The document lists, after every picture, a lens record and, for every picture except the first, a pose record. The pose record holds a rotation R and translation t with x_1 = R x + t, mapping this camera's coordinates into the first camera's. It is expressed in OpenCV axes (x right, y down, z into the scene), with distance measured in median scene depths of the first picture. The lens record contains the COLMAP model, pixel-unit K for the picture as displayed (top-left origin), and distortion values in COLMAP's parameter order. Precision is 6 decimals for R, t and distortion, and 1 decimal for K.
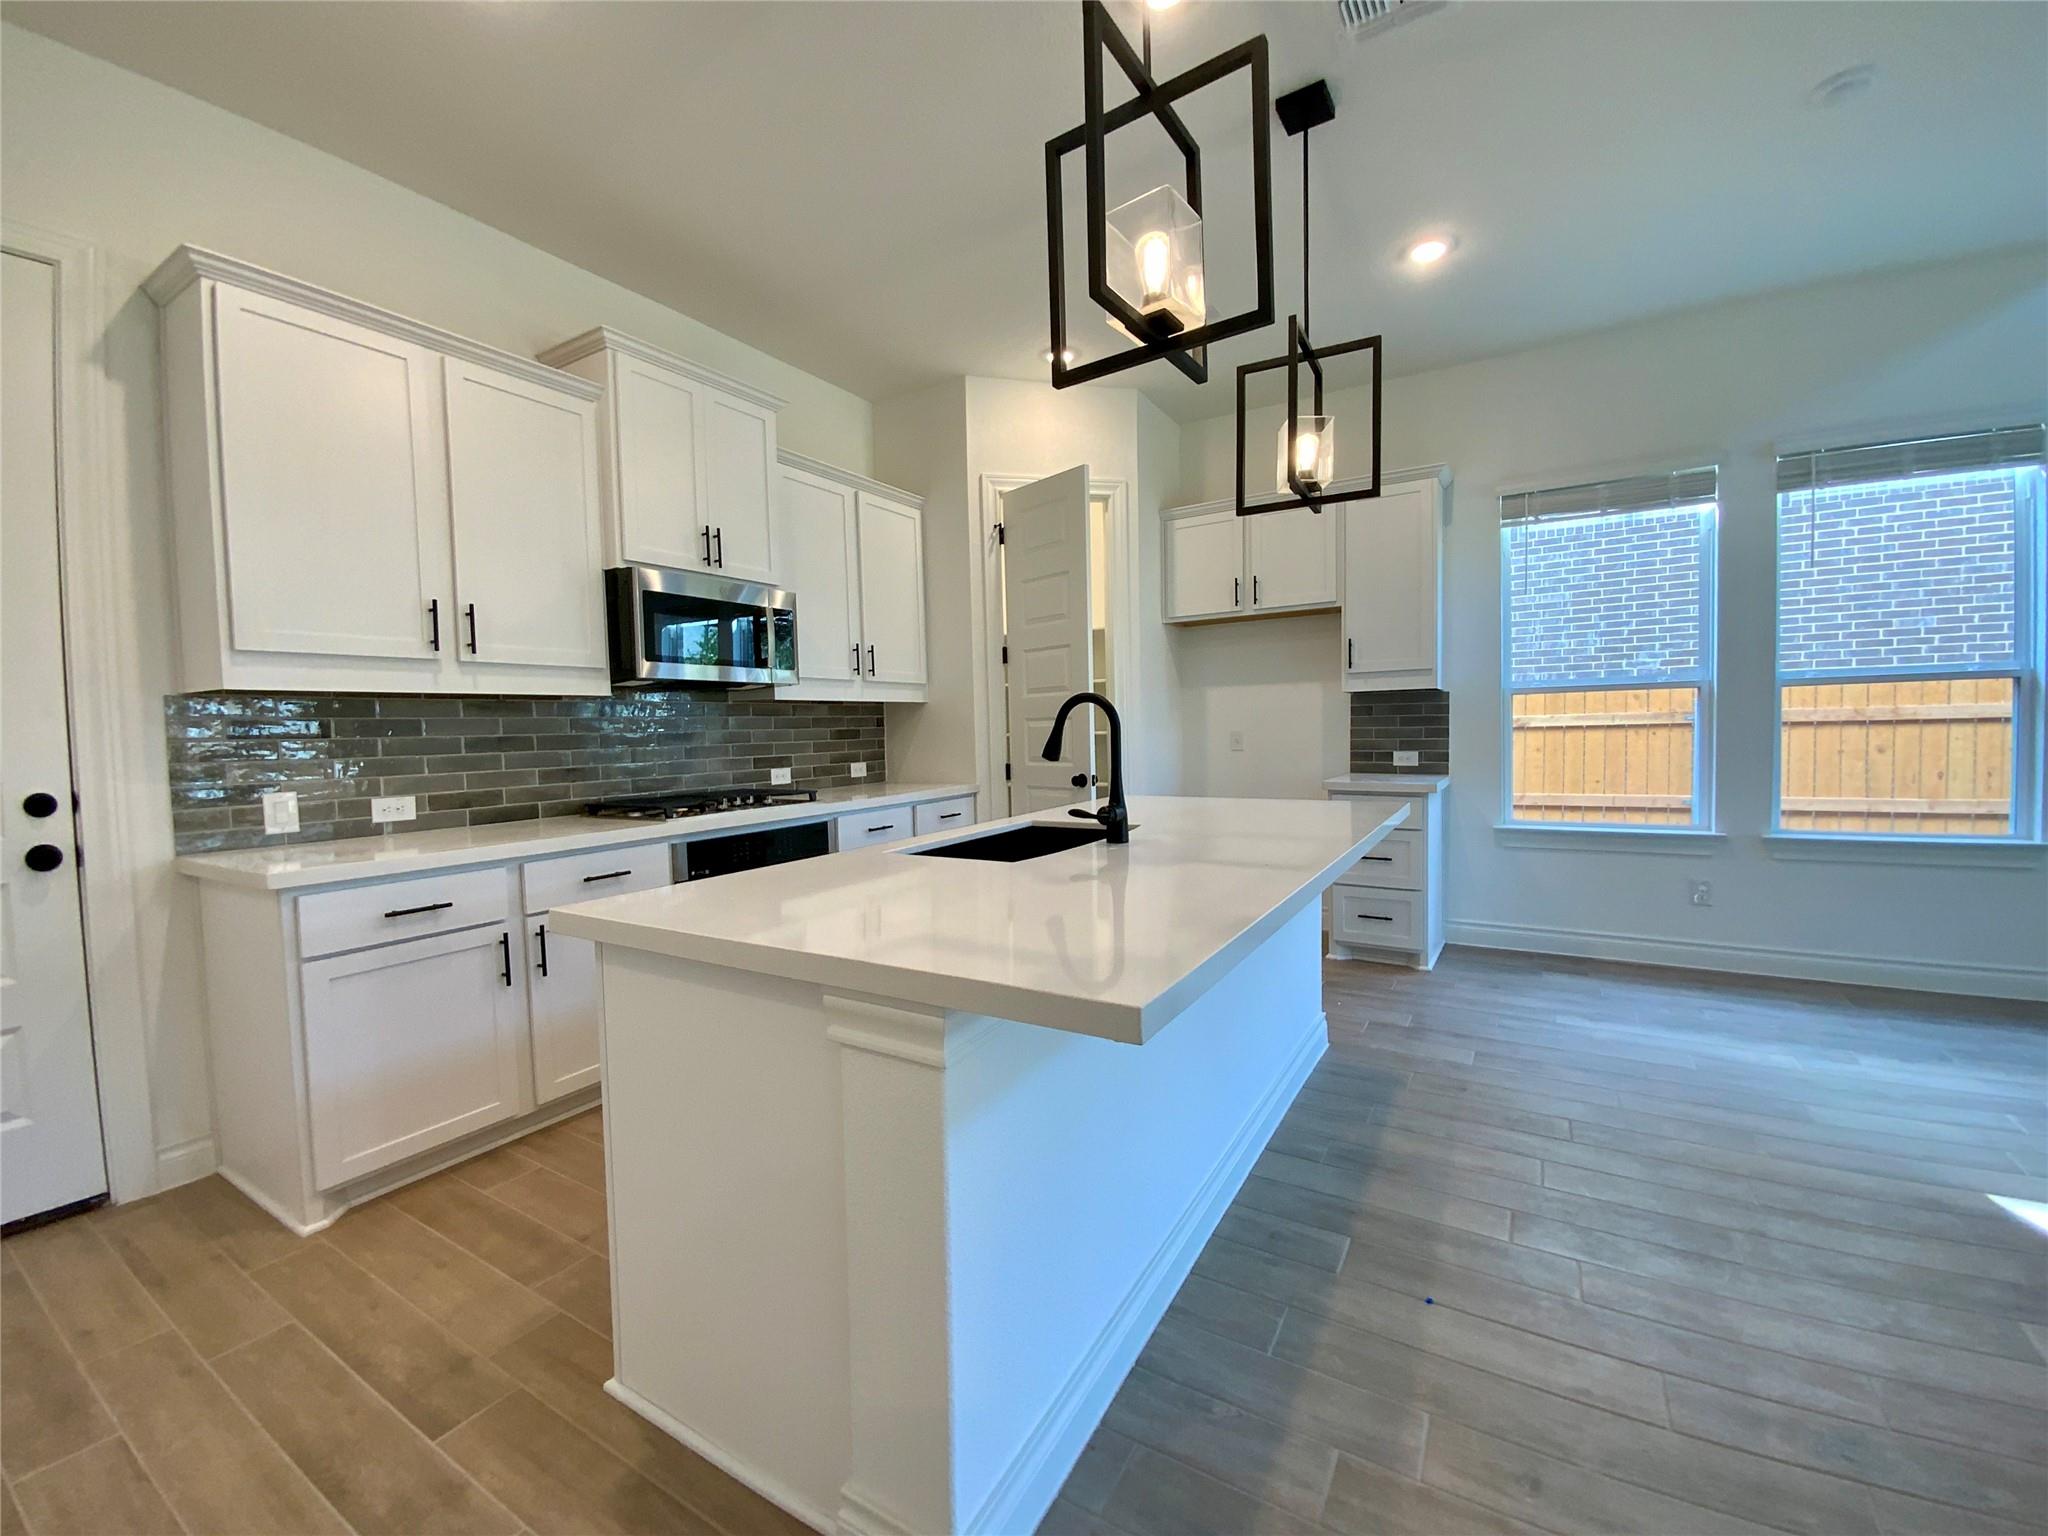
lens RADIAL K [[830.6, 0, 1025.9], [0, 830.6, 765.3], [0, 0, 1]] dist [0.013860, -0.015407]
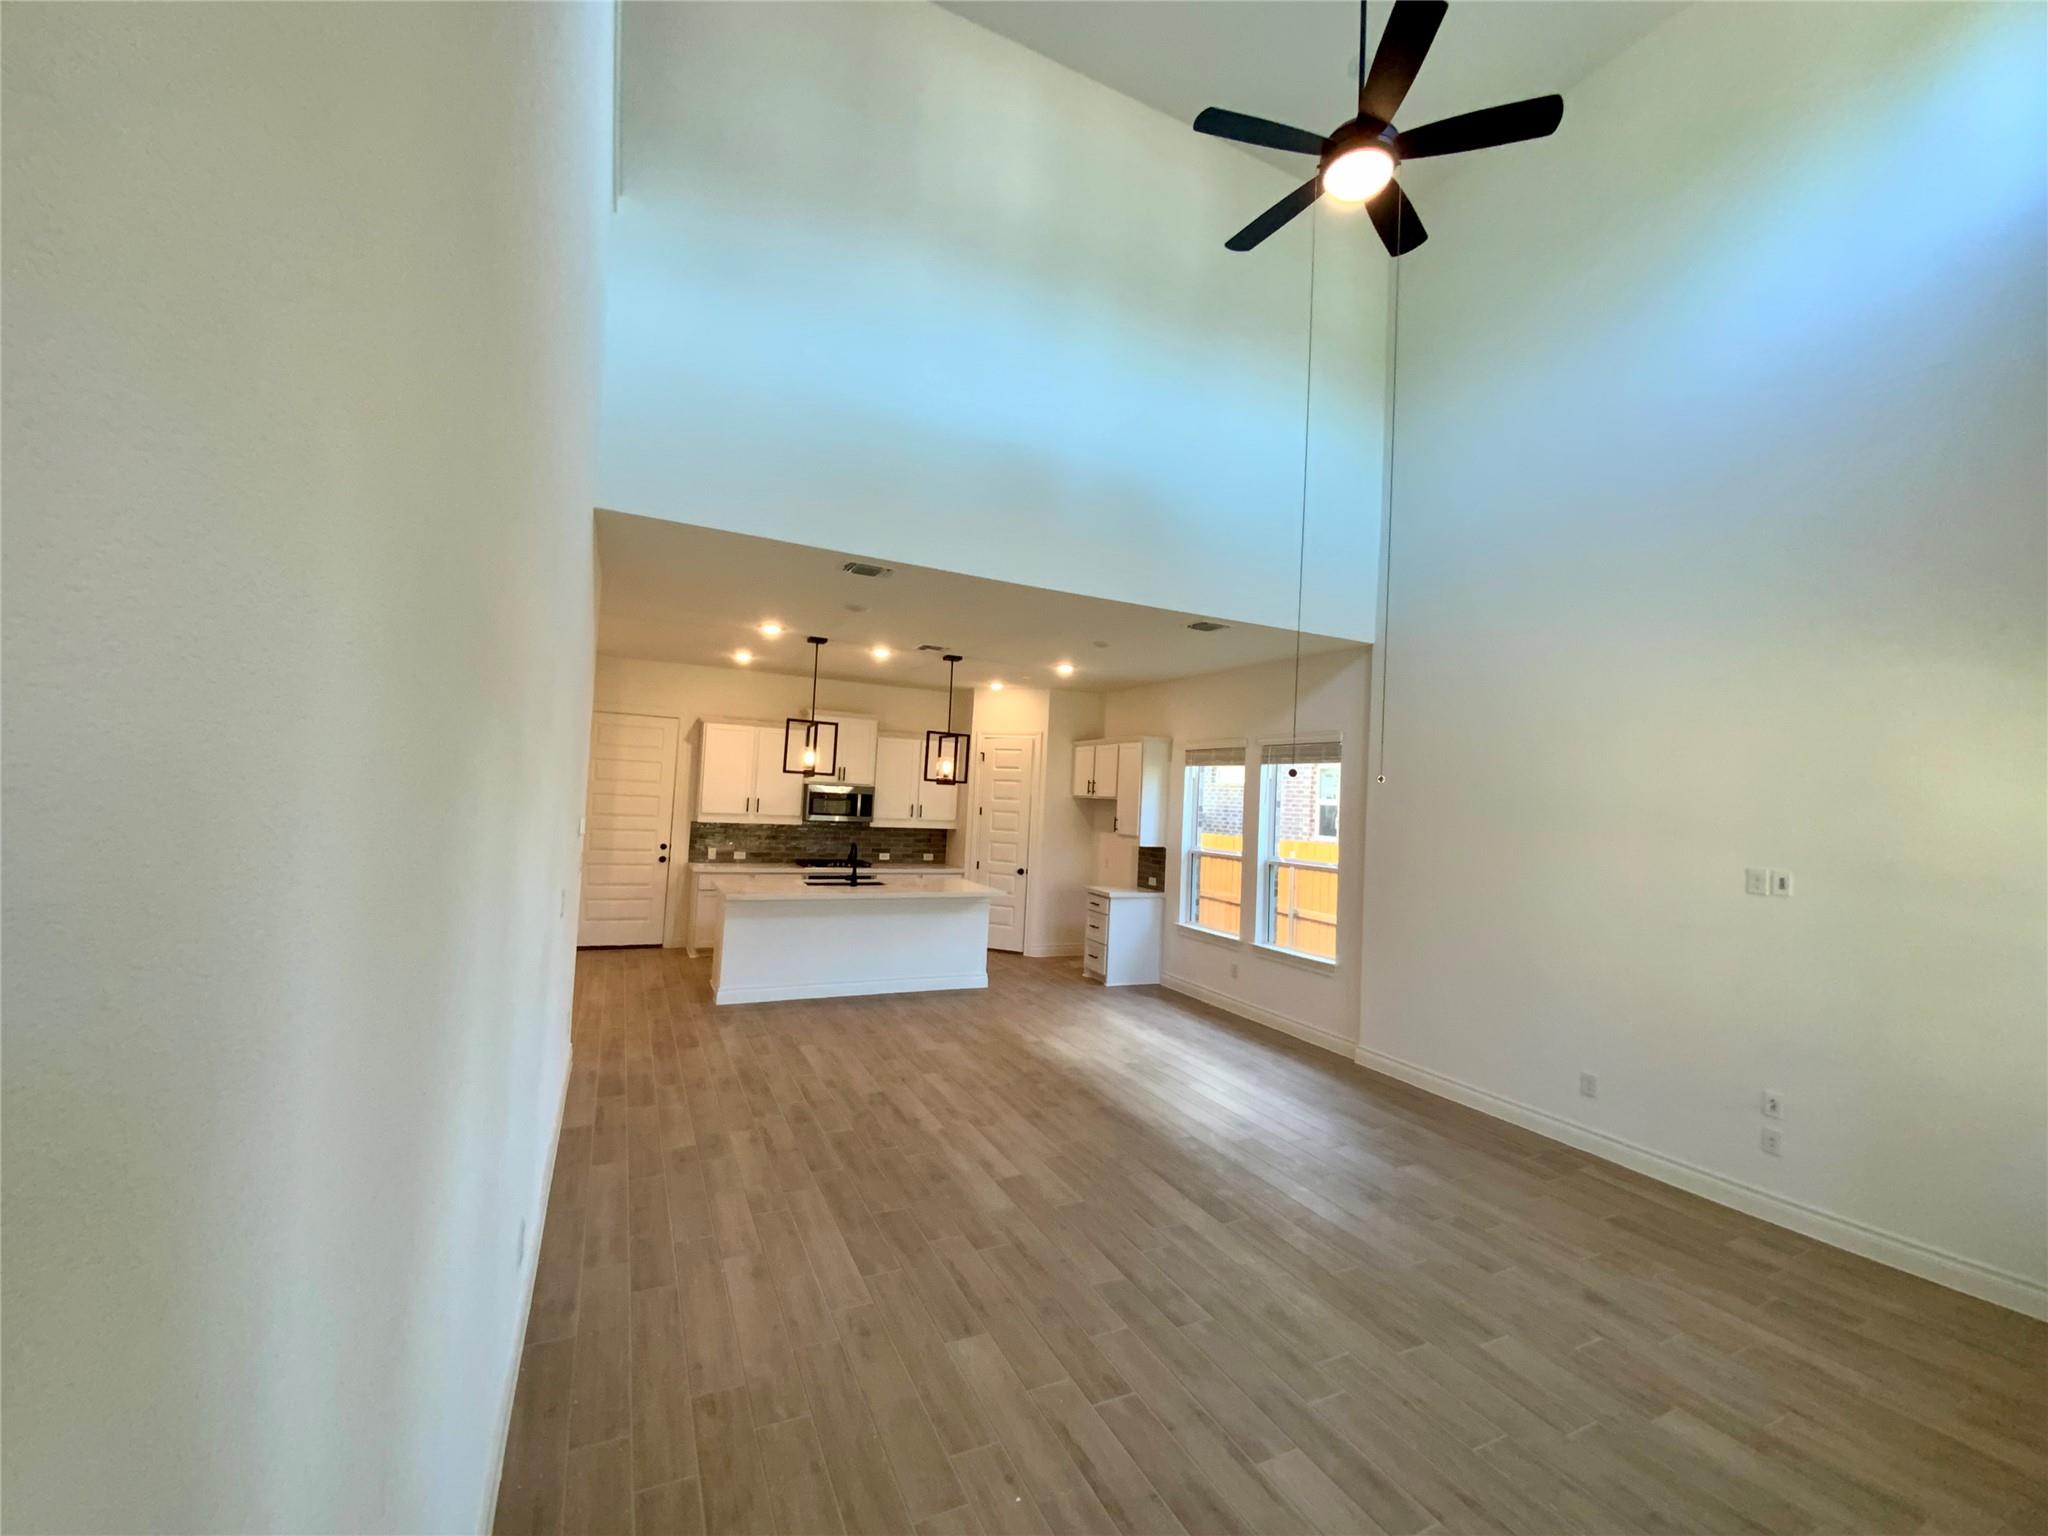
lens RADIAL K [[830.6, 0, 1025.9], [0, 830.6, 765.3], [0, 0, 1]] dist [0.013860, -0.015407]
pose [[0.841808, 0.044878, -0.537908, 1.821555], [-0.093456, 0.993605, -0.063360, -0.185359], [0.531625, 0.103608, 0.840619, -1.133911]]
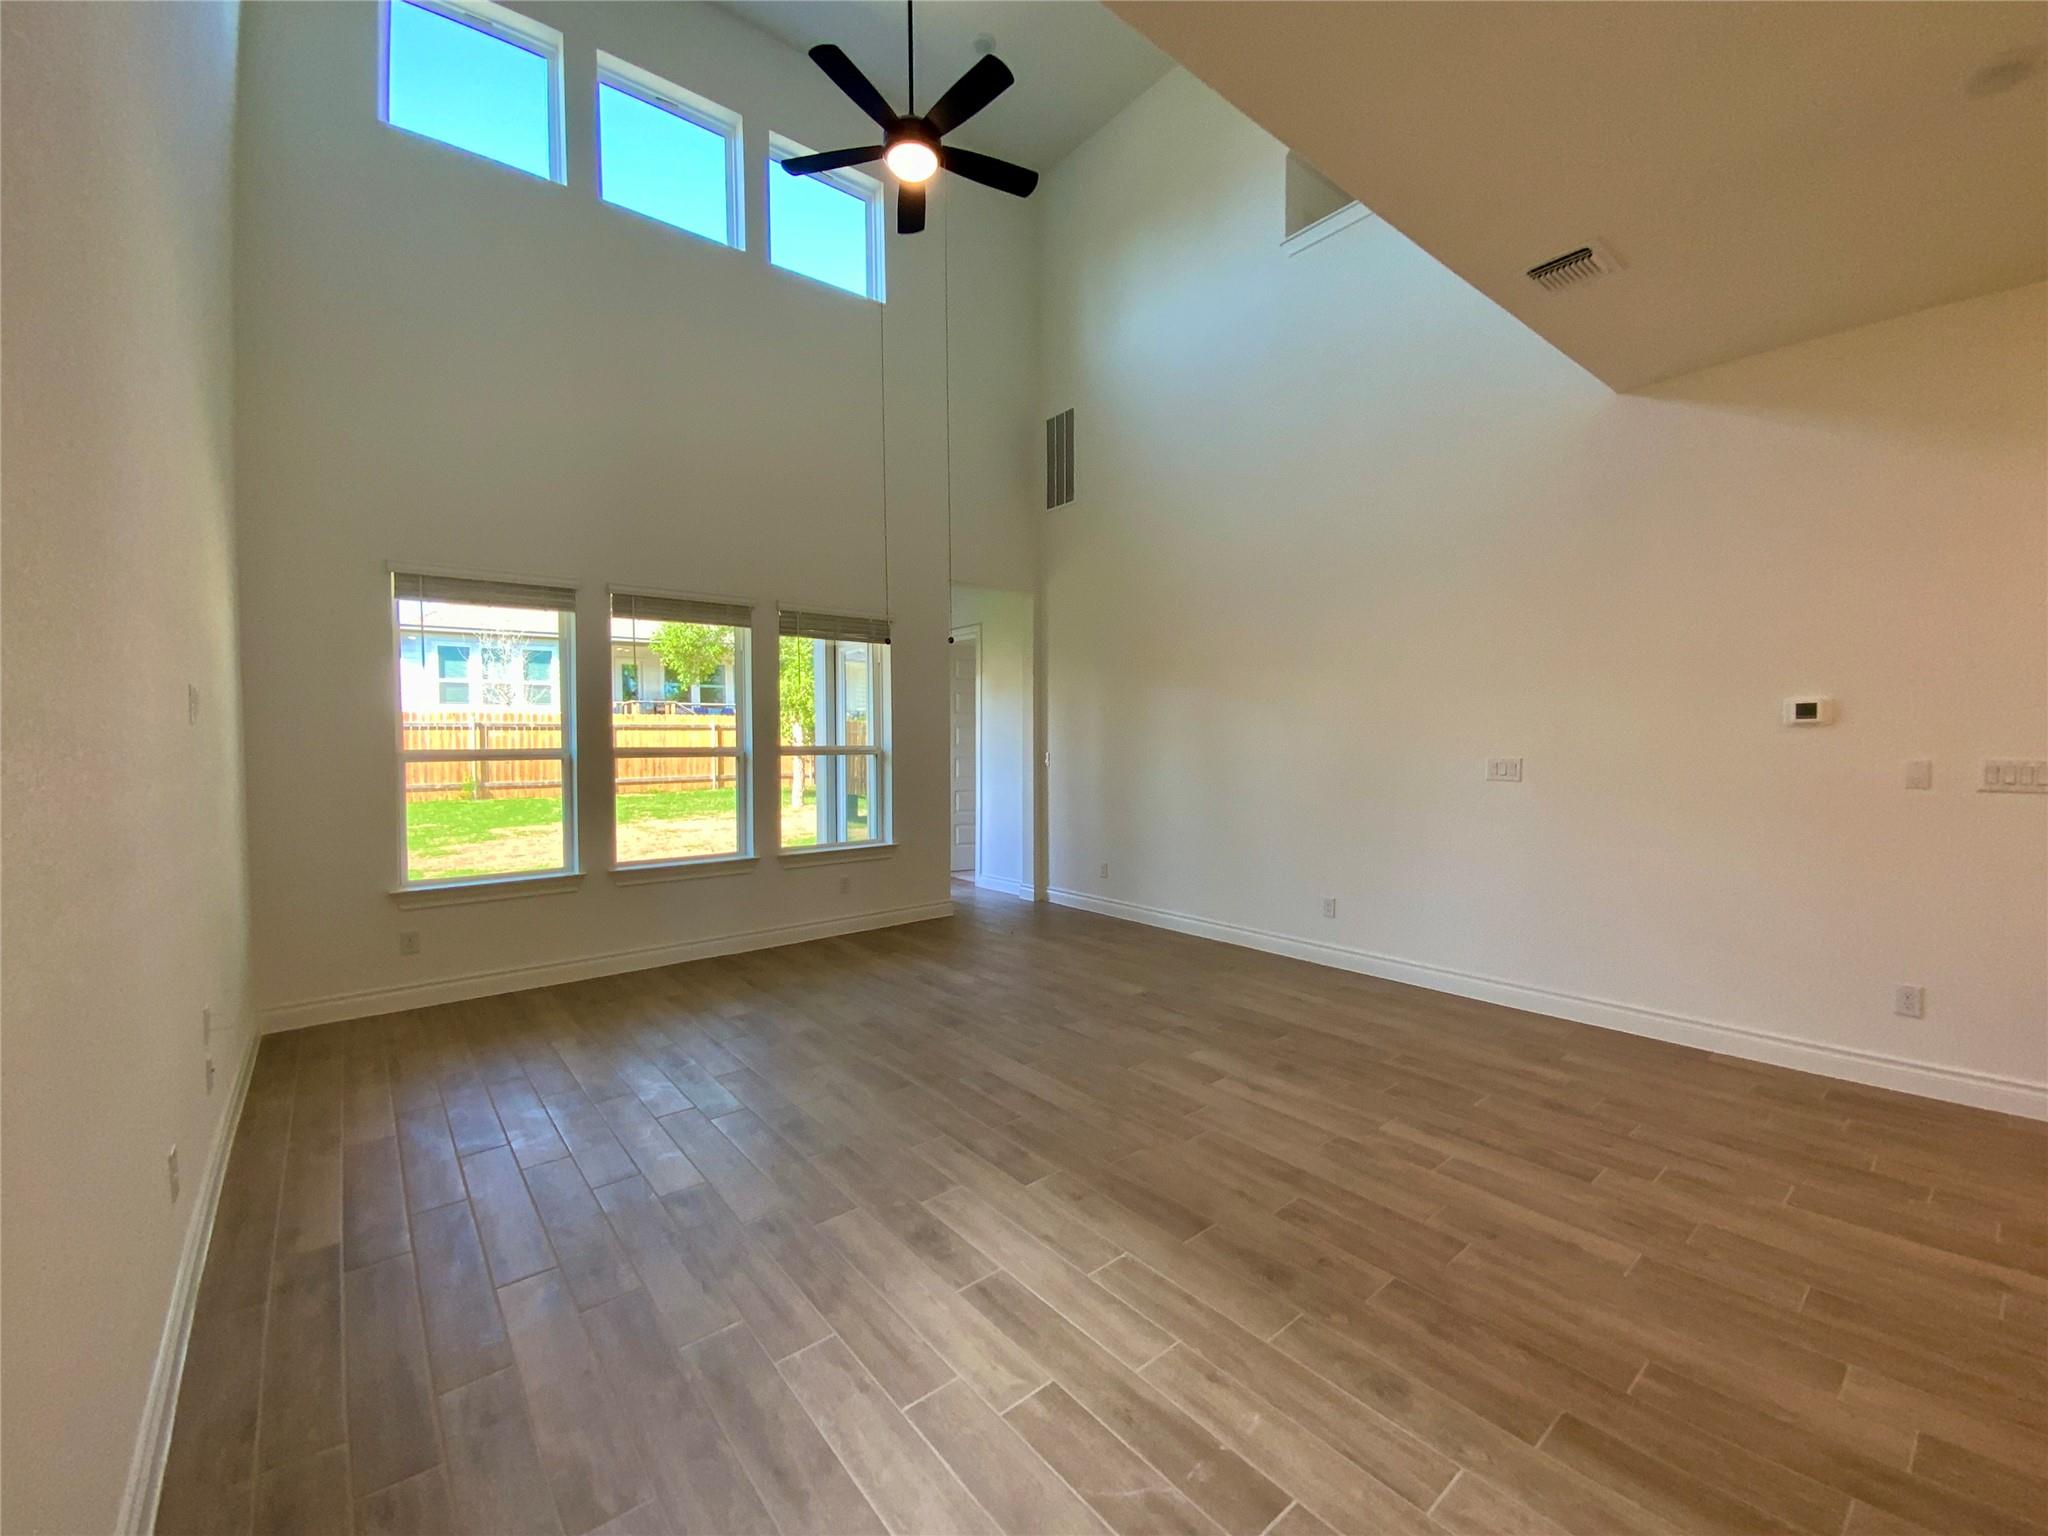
lens RADIAL K [[830.6, 0, 1025.9], [0, 830.6, 765.3], [0, 0, 1]] dist [0.013860, -0.015407]
pose [[-0.944925, 0.022909, 0.326484, 0.999273], [0.045511, 0.997053, 0.061756, -0.144695], [-0.324107, 0.073213, -0.943183, 1.145889]]
